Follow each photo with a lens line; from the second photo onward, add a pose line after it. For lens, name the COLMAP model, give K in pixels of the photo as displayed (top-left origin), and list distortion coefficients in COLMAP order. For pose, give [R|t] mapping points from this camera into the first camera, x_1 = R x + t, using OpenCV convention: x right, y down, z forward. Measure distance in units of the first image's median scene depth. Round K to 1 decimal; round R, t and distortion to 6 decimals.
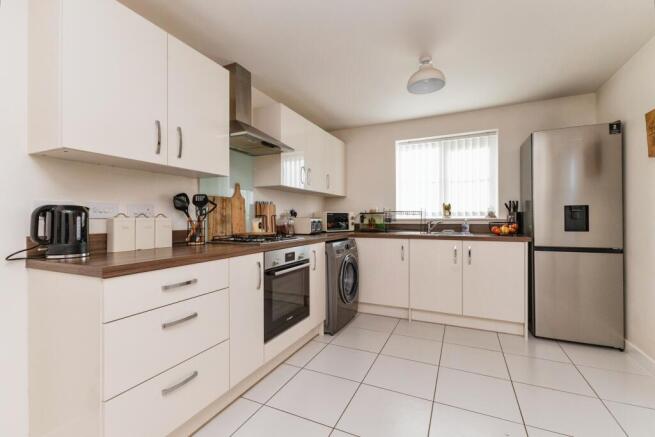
lens RADIAL K [[283.9, 0, 327.5], [0, 283.9, 218.5], [0, 0, 1]] dist [-0.000259, -0.000103]
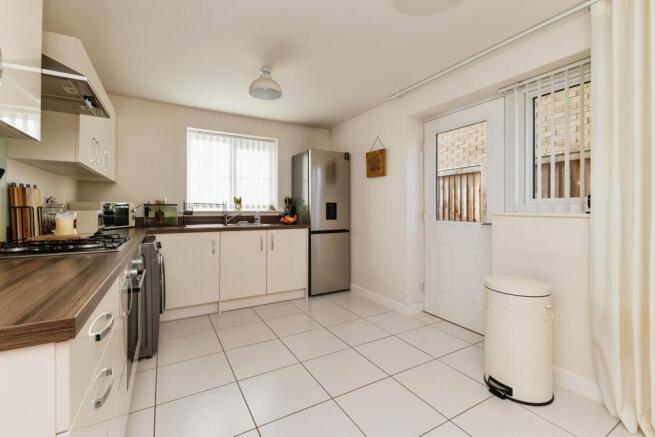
lens RADIAL K [[284.6, 0, 327.6], [0, 284.6, 207.3], [0, 0, 1]] dist [0.001515, 0.000073]
pose [[0.568087, 0.009242, 0.822917, -0.305666], [-0.003105, 0.999954, -0.009087, -0.005460], [-0.822963, 0.002607, 0.568090, 0.110648]]
